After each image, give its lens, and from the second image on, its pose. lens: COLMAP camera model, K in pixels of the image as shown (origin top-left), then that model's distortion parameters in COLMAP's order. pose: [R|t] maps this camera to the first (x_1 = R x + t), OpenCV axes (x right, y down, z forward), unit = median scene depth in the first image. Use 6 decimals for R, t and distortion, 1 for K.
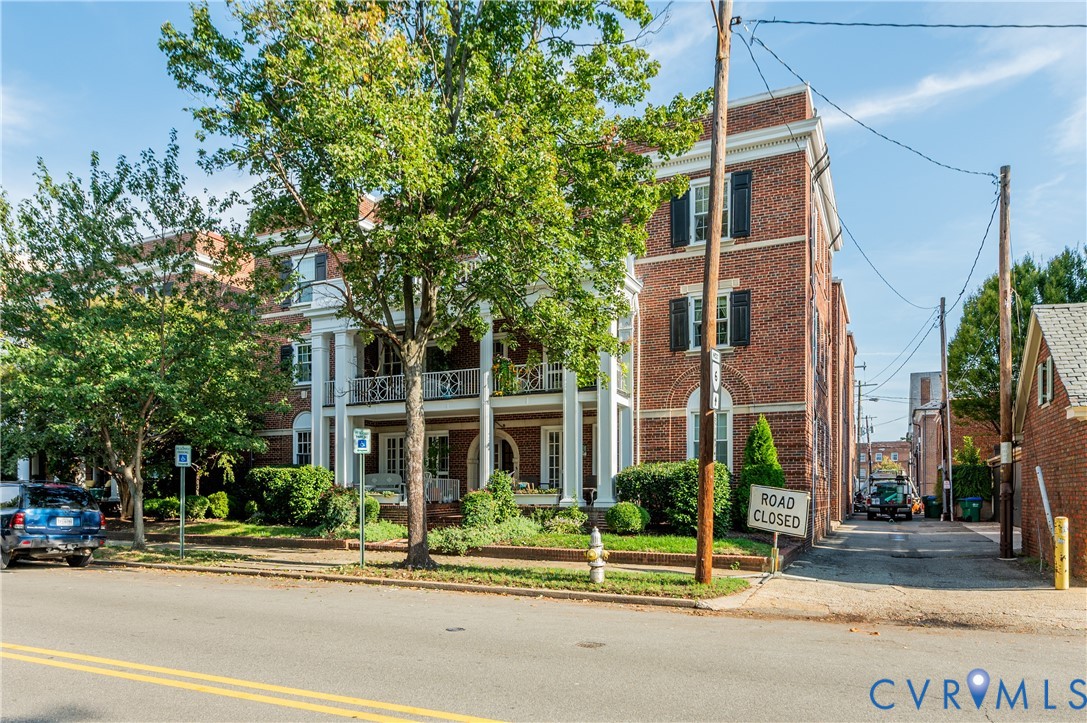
lens RADIAL K [[491.7, 0, 545.3], [0, 491.7, 355.5], [0, 0, 1]] dist [0.003220, -0.000368]
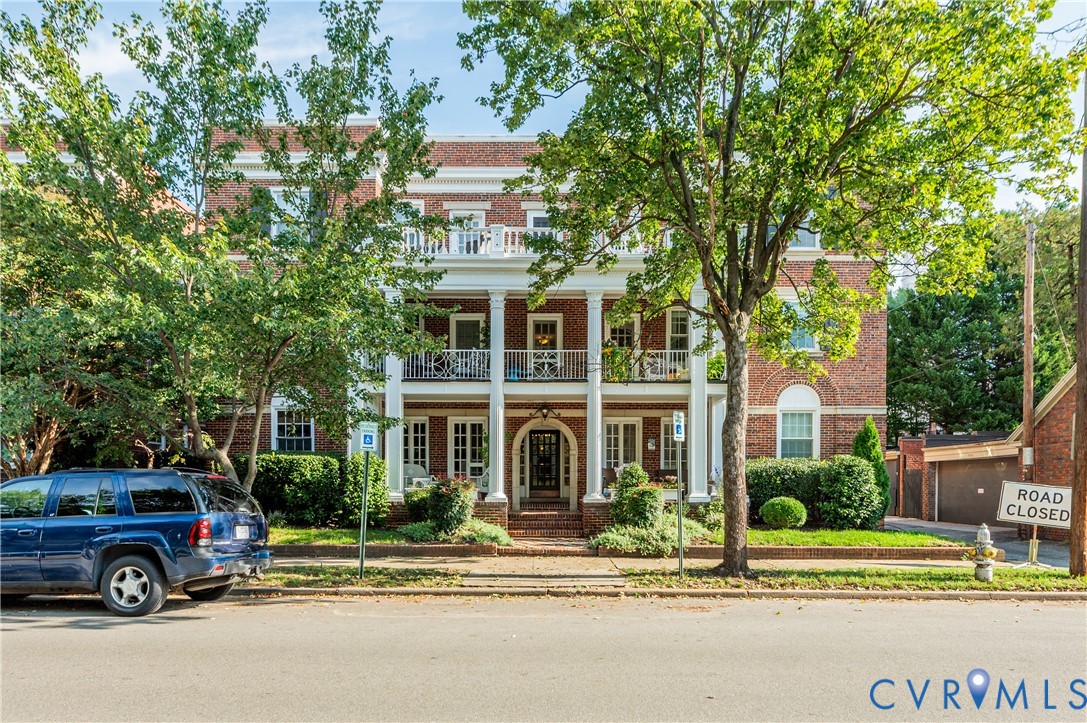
lens RADIAL K [[491.7, 0, 545.3], [0, 491.7, 355.5], [0, 0, 1]] dist [0.003220, -0.000368]
pose [[0.946295, 0.084914, 0.311955, -0.683352], [-0.088730, 0.996054, -0.001967, 0.062115], [-0.310891, -0.025818, 0.950095, 0.228770]]
